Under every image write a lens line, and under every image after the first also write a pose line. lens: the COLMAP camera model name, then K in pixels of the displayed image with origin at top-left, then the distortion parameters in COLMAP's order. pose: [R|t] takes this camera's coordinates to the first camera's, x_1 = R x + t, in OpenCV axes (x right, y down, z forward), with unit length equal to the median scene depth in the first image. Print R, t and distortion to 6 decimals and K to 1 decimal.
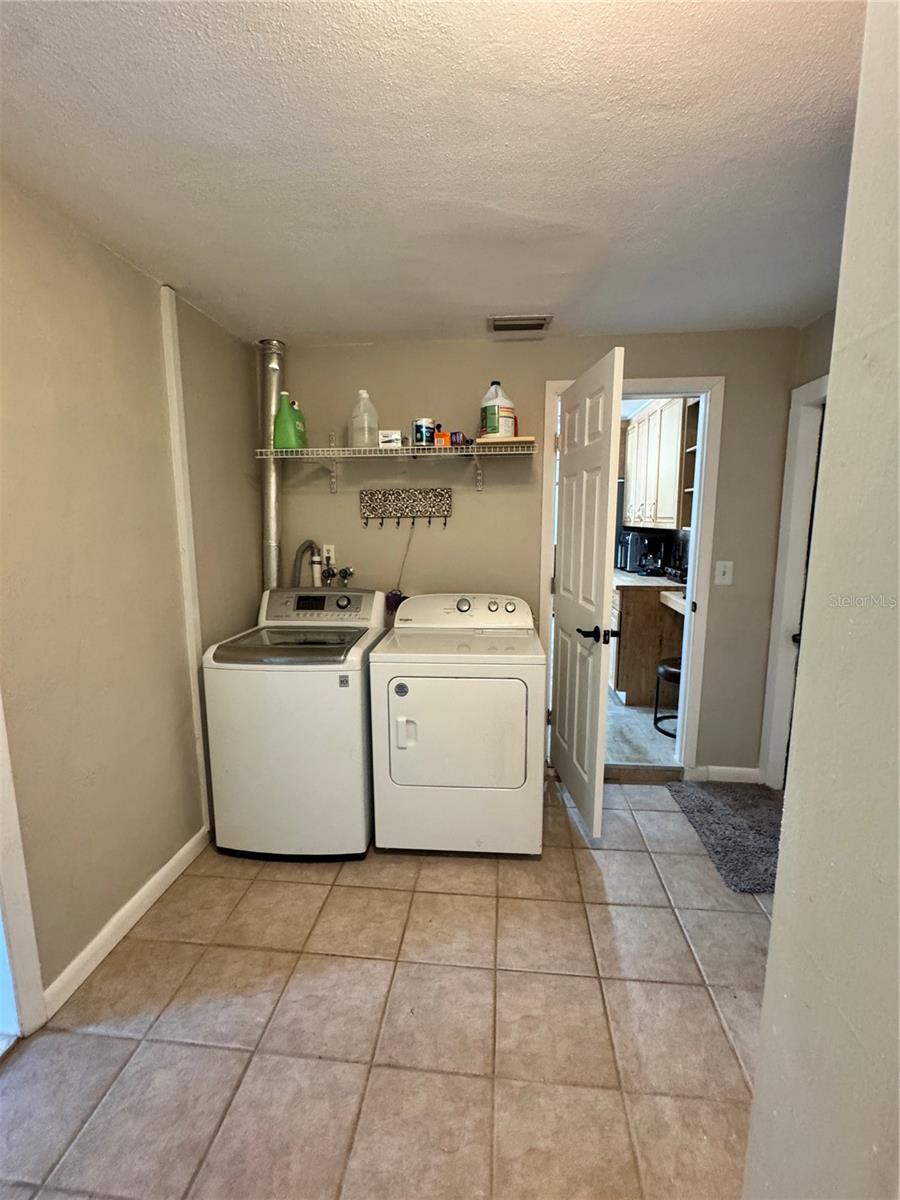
lens RADIAL K [[519.9, 0, 453.0], [0, 519.9, 597.7], [0, 0, 1]] dist [-0.005301, 0.000679]
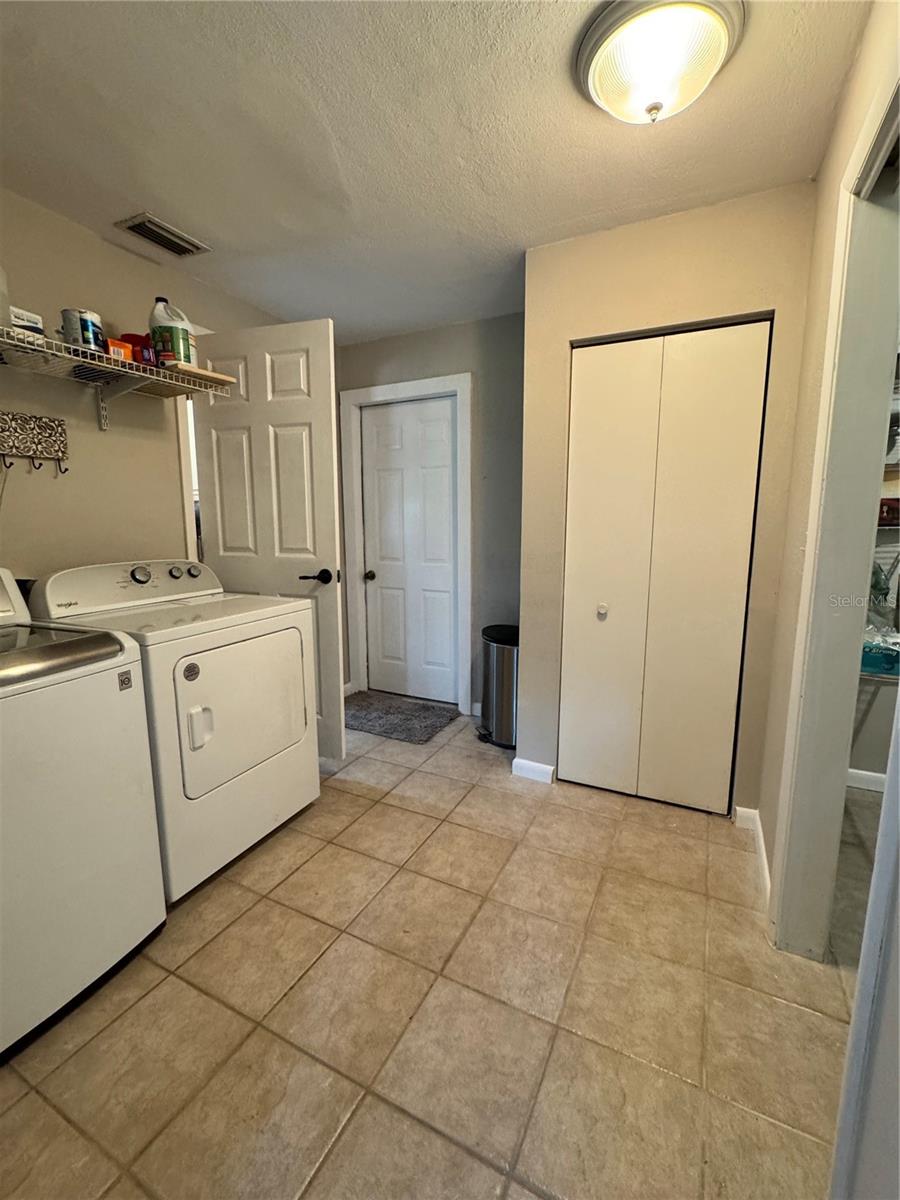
lens RADIAL K [[519.9, 0, 452.4], [0, 519.9, 600.7], [0, 0, 1]] dist [-0.005301, 0.000679]
pose [[0.353223, -0.138704, 0.925200, -0.744031], [0.143070, 0.985324, 0.093096, 0.064083], [-0.924535, 0.099485, 0.367883, 0.395883]]
